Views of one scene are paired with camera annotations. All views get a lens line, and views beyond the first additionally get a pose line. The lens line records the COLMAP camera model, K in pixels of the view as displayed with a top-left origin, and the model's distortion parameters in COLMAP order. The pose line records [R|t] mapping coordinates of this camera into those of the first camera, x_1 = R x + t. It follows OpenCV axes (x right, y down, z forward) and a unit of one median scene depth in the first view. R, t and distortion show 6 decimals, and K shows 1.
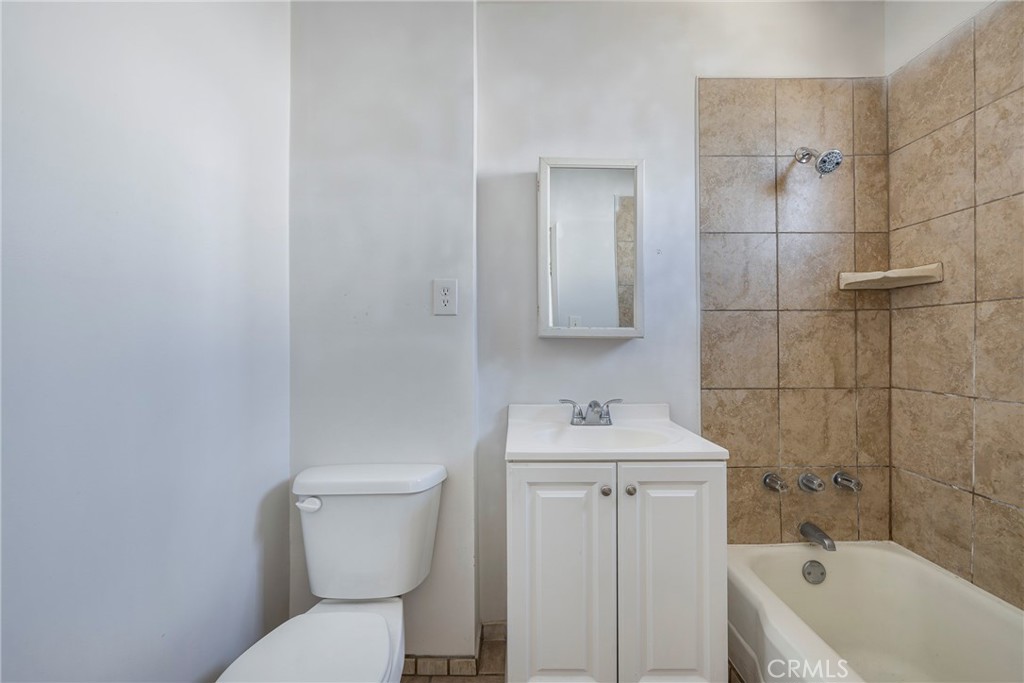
lens RADIAL K [[413.3, 0, 510.4], [0, 413.3, 347.8], [0, 0, 1]] dist [-0.000981, 0.000023]
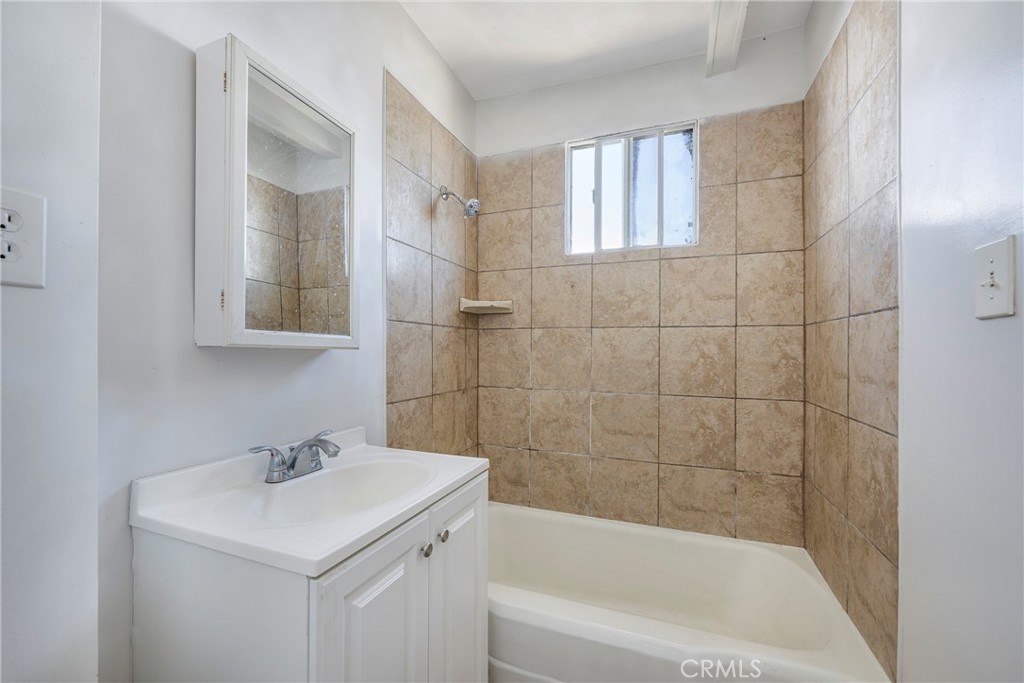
lens RADIAL K [[408.9, 0, 512.2], [0, 408.9, 351.9], [0, 0, 1]] dist [-0.001396, -0.000084]
pose [[0.364808, 0.000531, 0.931083, -0.296245], [0.007443, 0.999966, -0.003486, -0.012750], [-0.931053, 0.008202, 0.364792, 0.406746]]
